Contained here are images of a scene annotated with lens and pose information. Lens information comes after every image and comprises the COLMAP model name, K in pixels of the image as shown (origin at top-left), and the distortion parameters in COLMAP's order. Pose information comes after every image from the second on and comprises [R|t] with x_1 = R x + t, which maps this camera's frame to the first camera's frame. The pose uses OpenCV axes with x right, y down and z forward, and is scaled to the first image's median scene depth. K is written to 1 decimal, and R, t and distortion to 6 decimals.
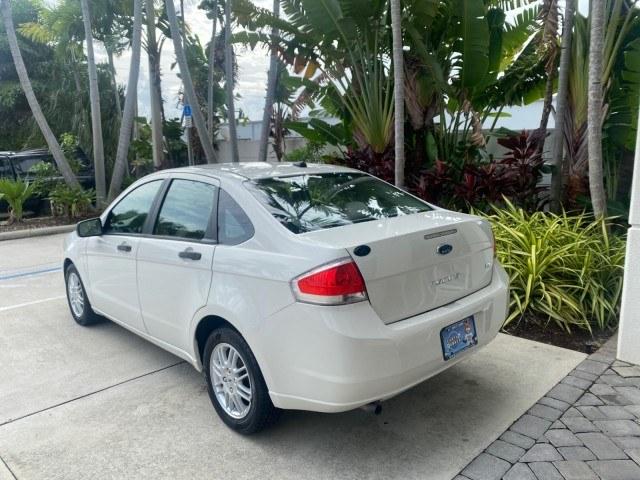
lens RADIAL K [[493.3, 0, 323.4], [0, 493.3, 238.6], [0, 0, 1]] dist [0.021219, -0.022458]
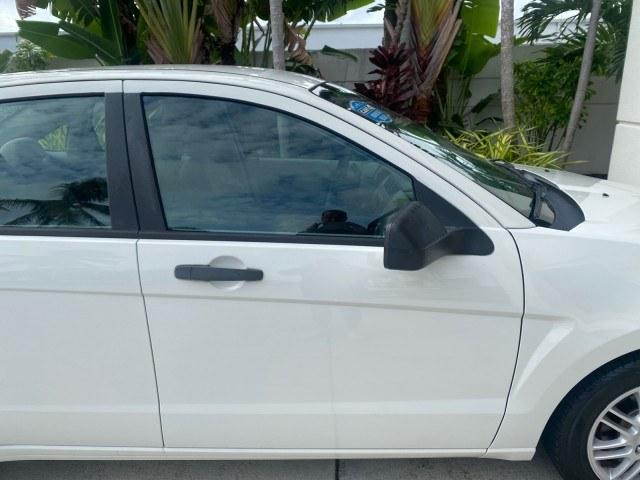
lens RADIAL K [[493.3, 0, 316.1], [0, 493.3, 227.0], [0, 0, 1]] dist [0.021219, -0.022458]
pose [[0.729708, -0.195326, 0.655267, -0.490466], [0.137242, 0.980667, 0.139490, -0.053310], [-0.669844, -0.011857, 0.742407, 0.595490]]
